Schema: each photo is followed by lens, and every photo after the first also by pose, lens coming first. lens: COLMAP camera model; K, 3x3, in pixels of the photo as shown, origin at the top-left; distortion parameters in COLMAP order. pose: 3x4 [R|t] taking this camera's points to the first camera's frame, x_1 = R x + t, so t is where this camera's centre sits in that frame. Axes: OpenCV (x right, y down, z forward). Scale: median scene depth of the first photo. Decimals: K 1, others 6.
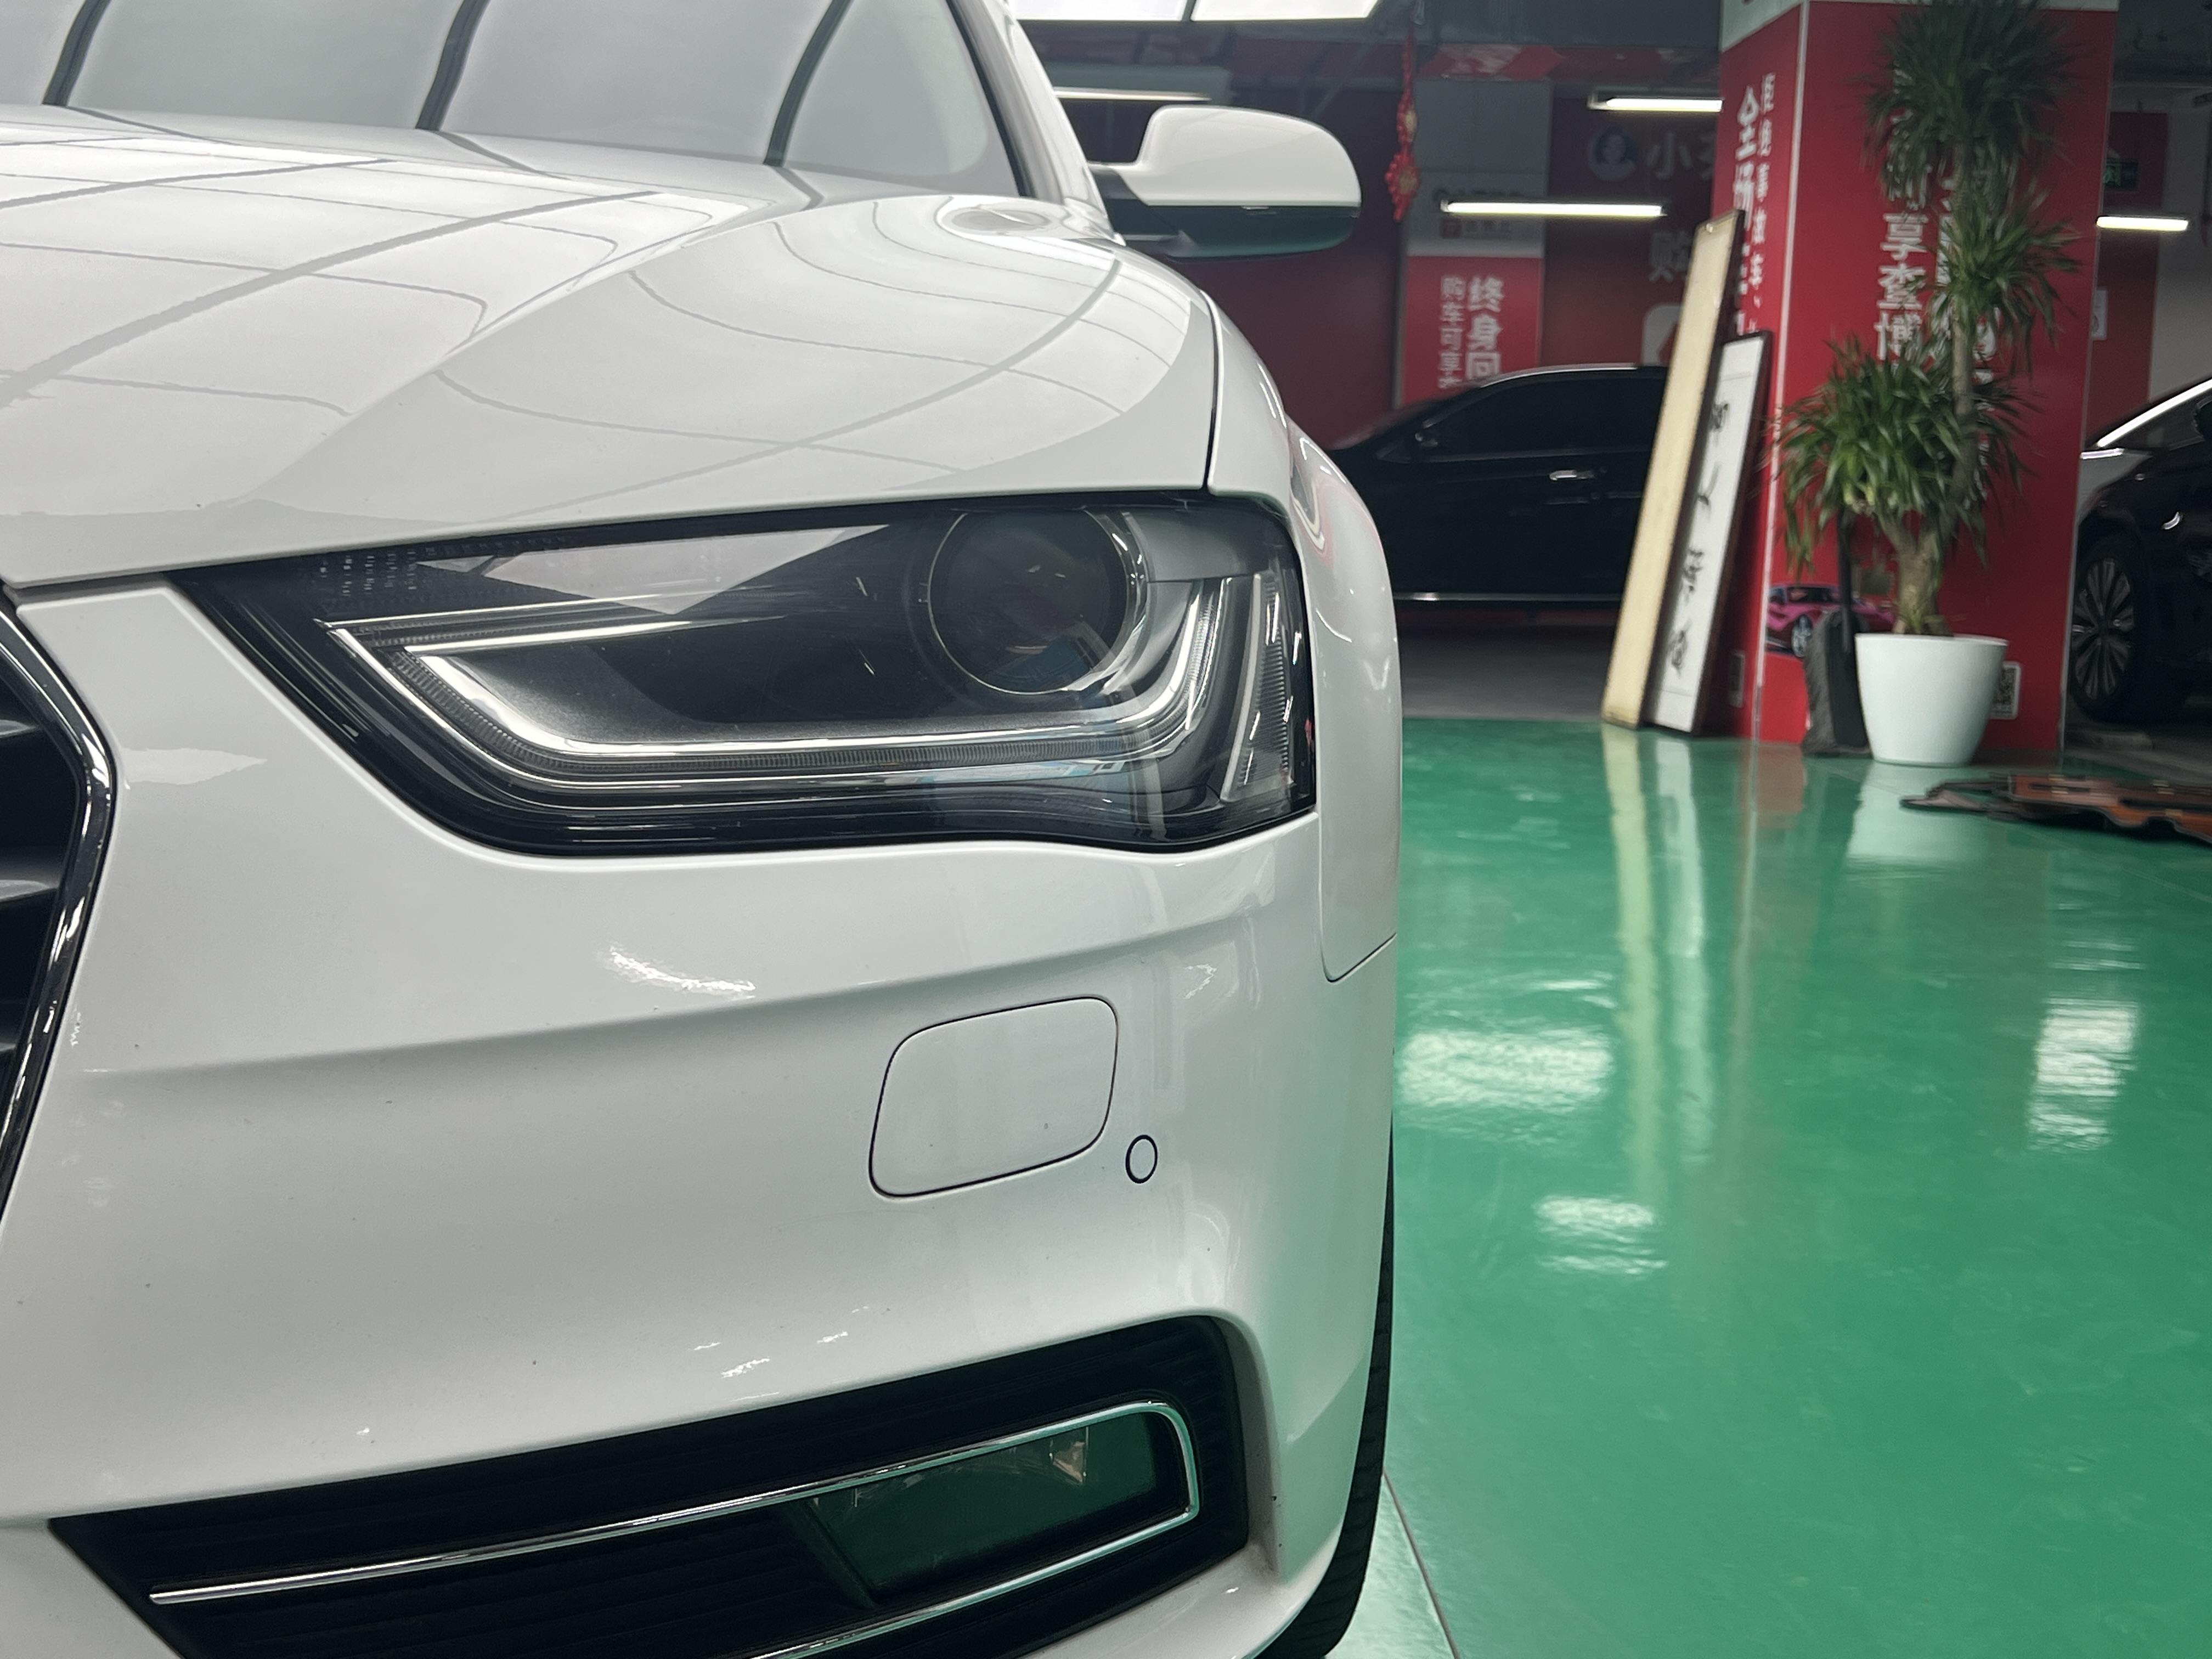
lens RADIAL K [[2621.4, 0, 1102.8], [0, 2621.4, 821.4], [0, 0, 1]] dist [0.061092, 0.000000]
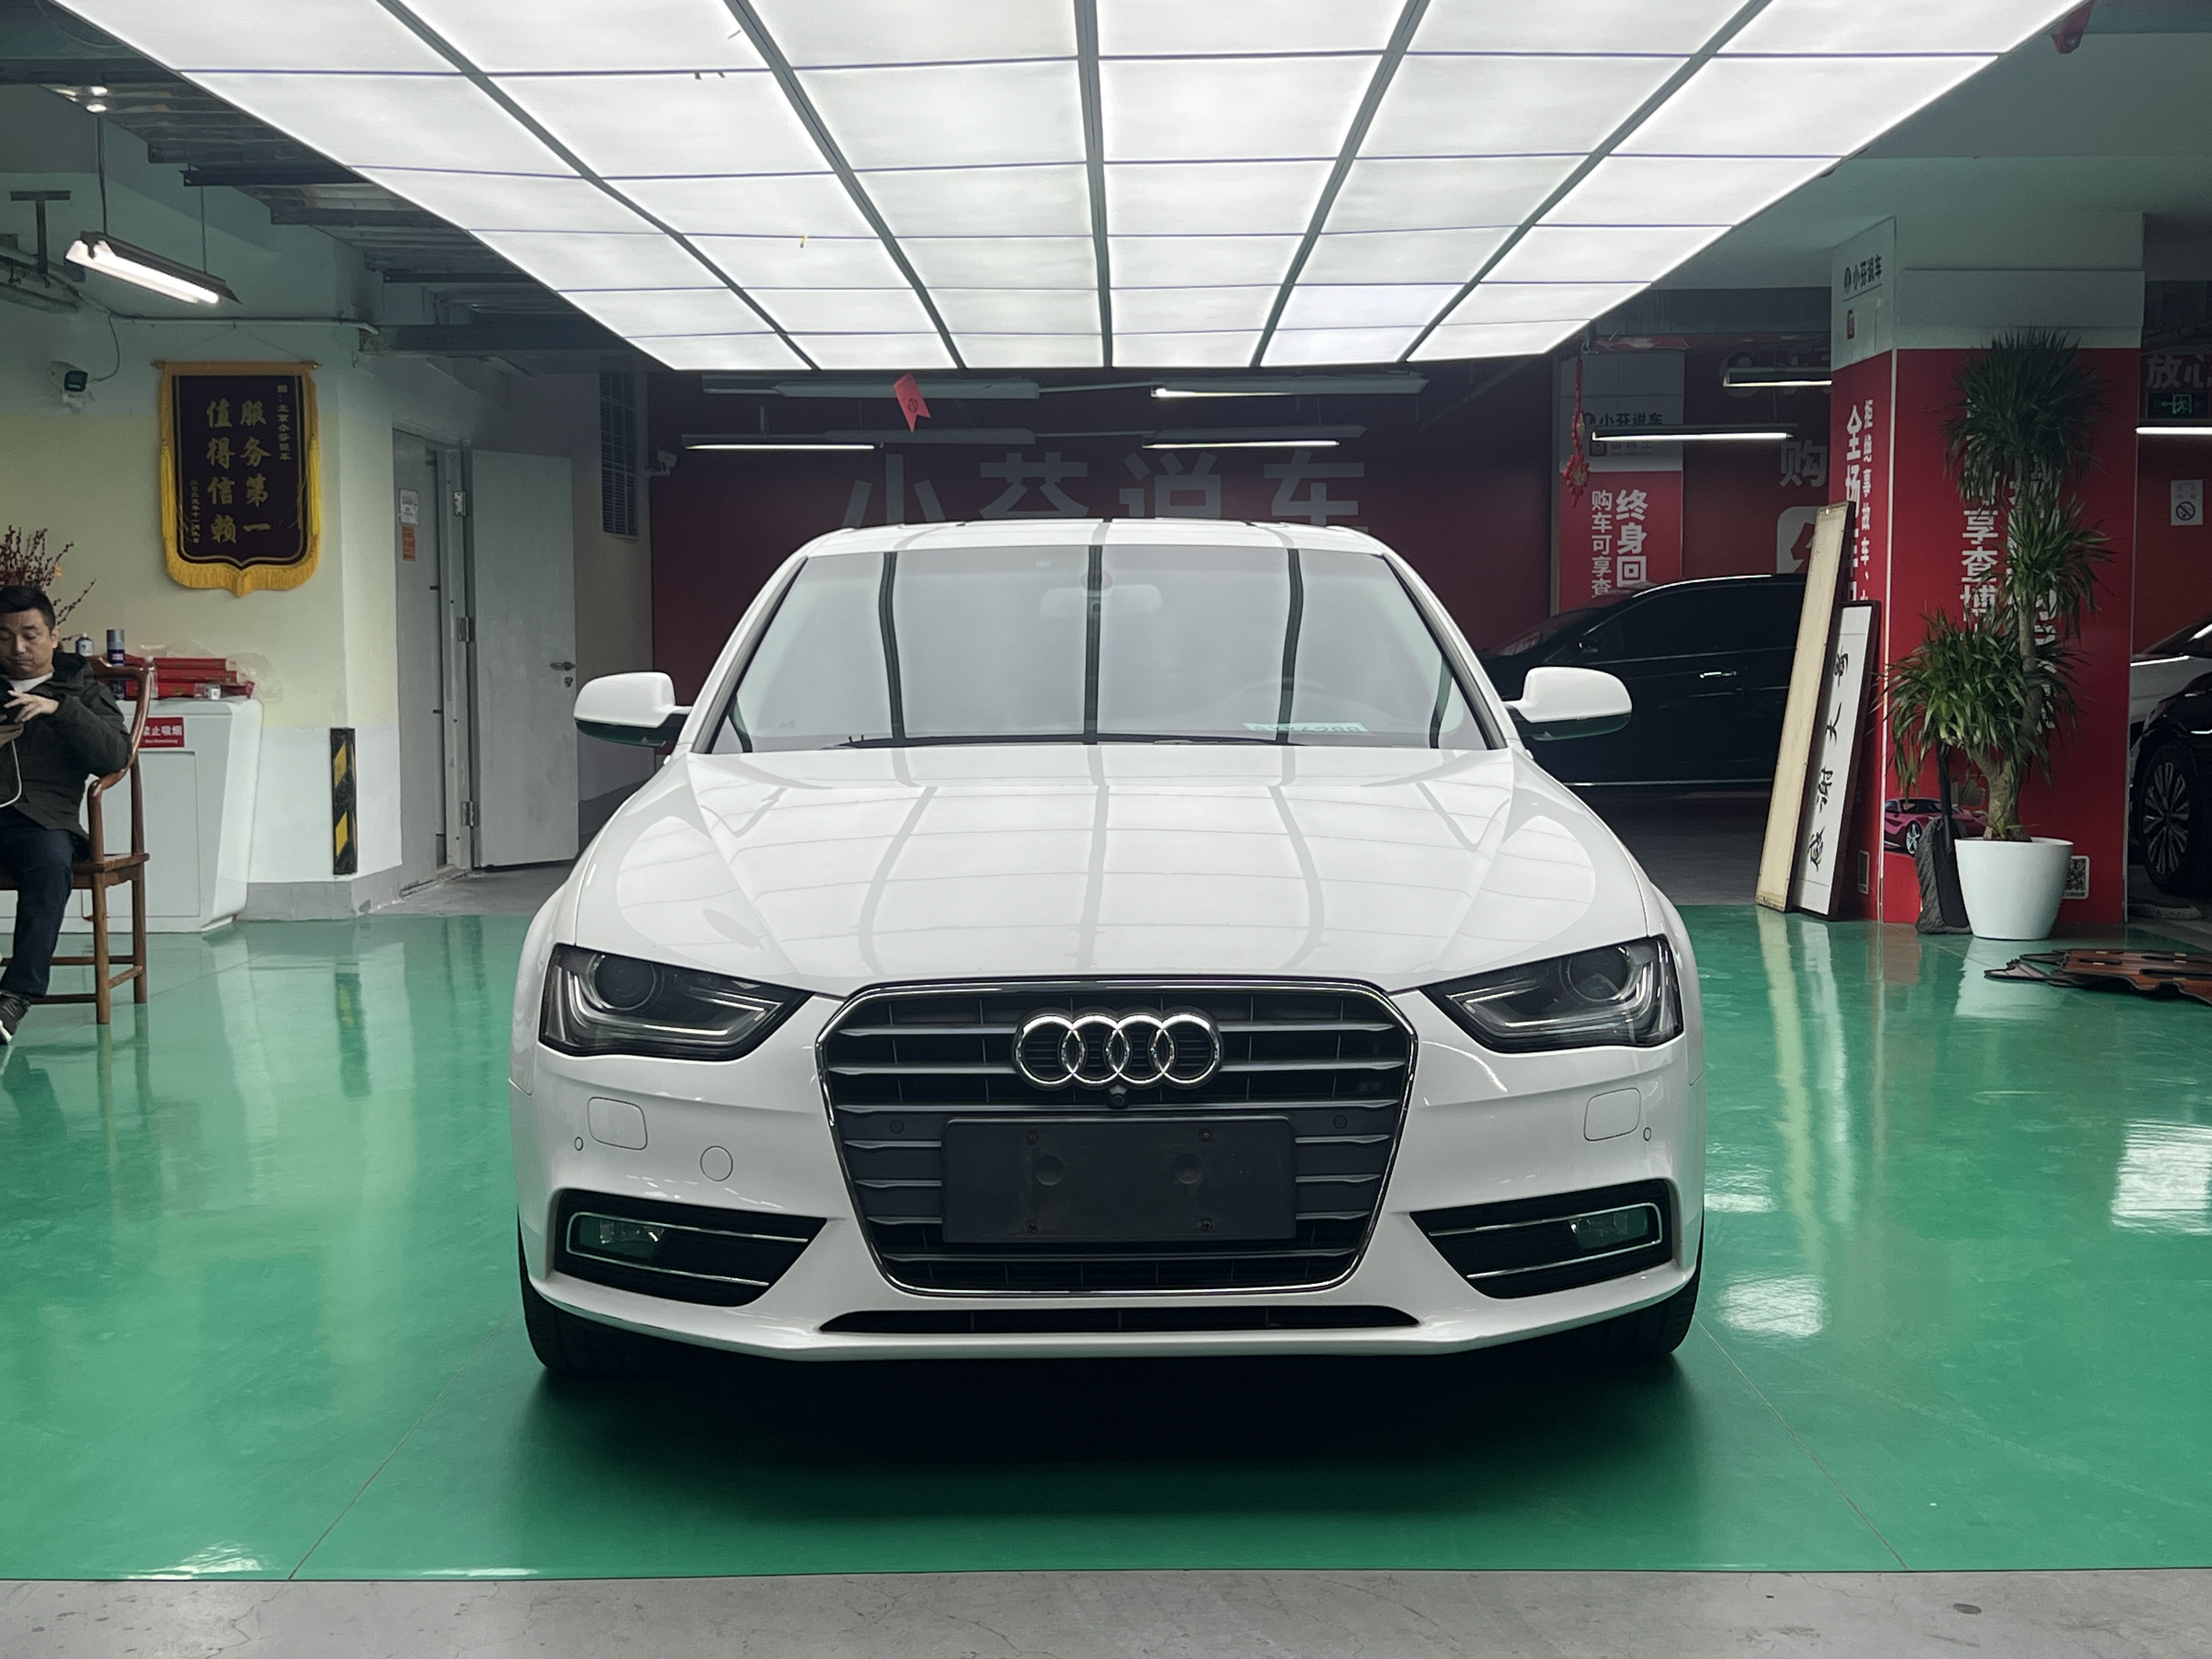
lens RADIAL K [[2798.4, 0, 1081.5], [0, 2798.4, 835.9], [0, 0, 1]] dist [0.083759, 0.000000]
pose [[0.998552, -0.029669, -0.044866, -0.075575], [0.027384, 0.998338, -0.050713, -0.013764], [0.046296, 0.049411, 0.997705, -0.381776]]
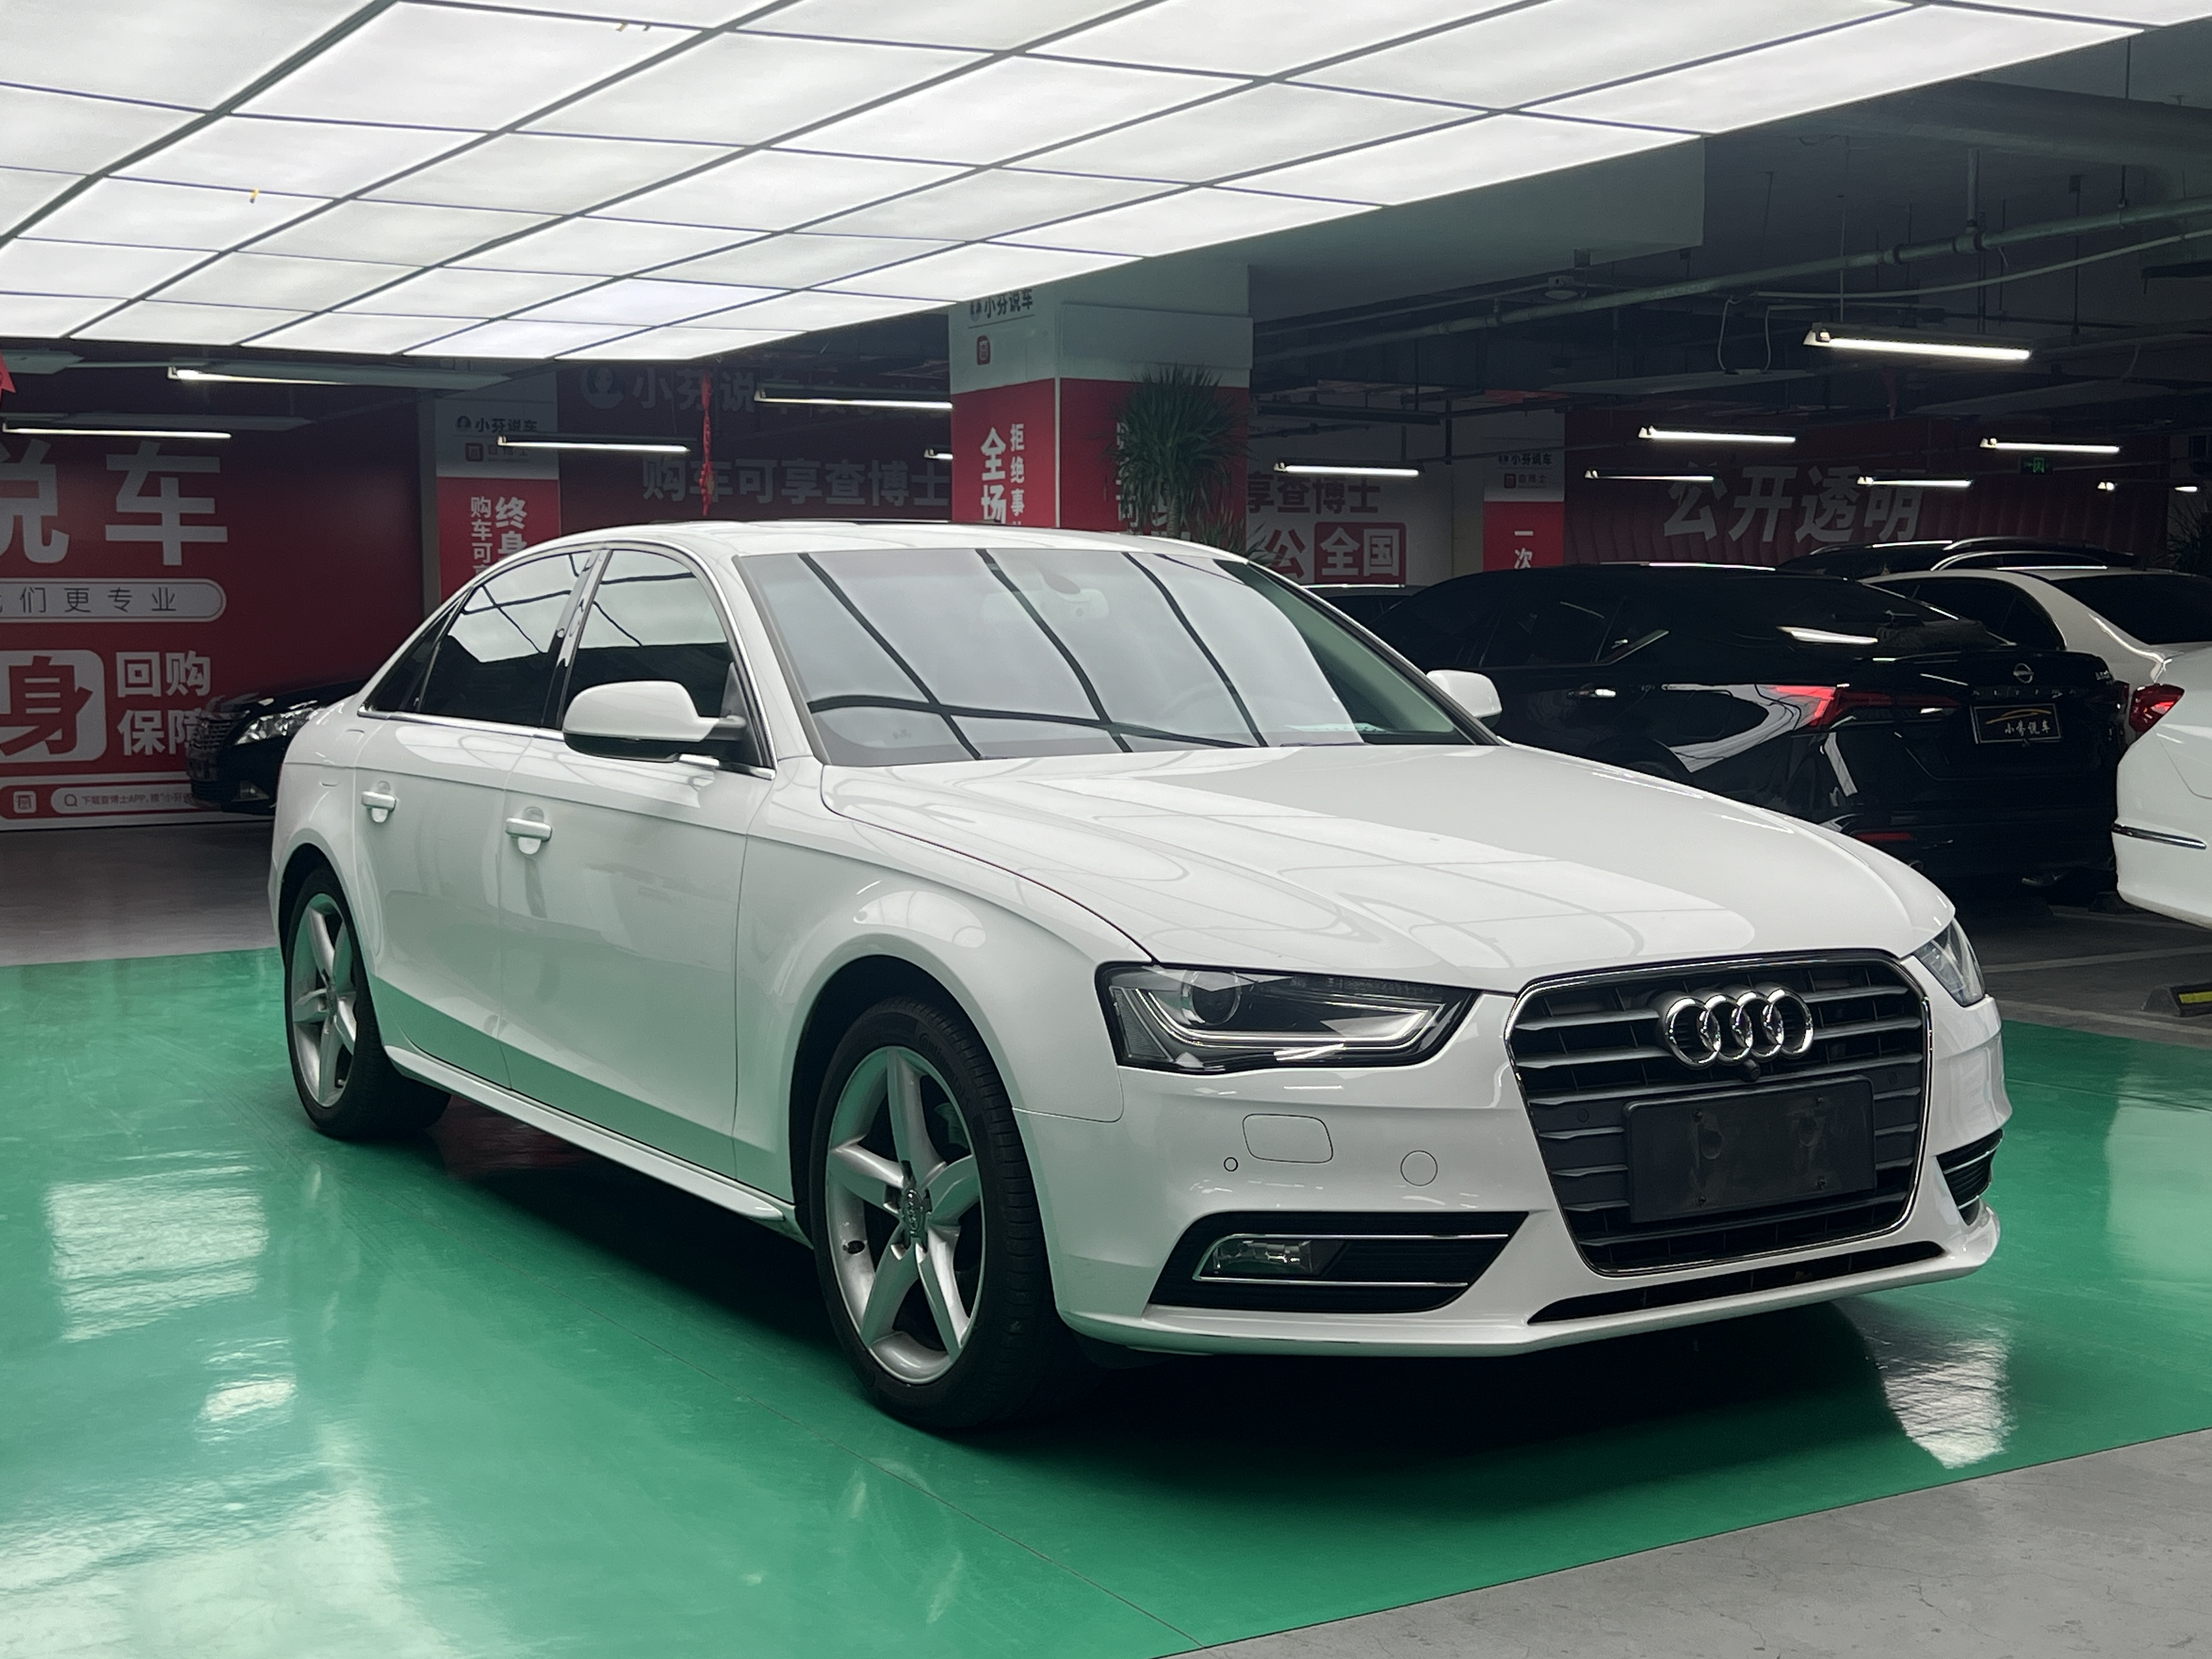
lens RADIAL K [[2867.2, 0, 1091.2], [0, 2867.2, 838.9], [0, 0, 1]] dist [0.068188, 0.000000]
pose [[0.876312, -0.062913, 0.477618, -0.445852], [0.084889, 0.996088, -0.024543, -0.032624], [-0.474206, 0.062052, 0.878225, -0.306918]]
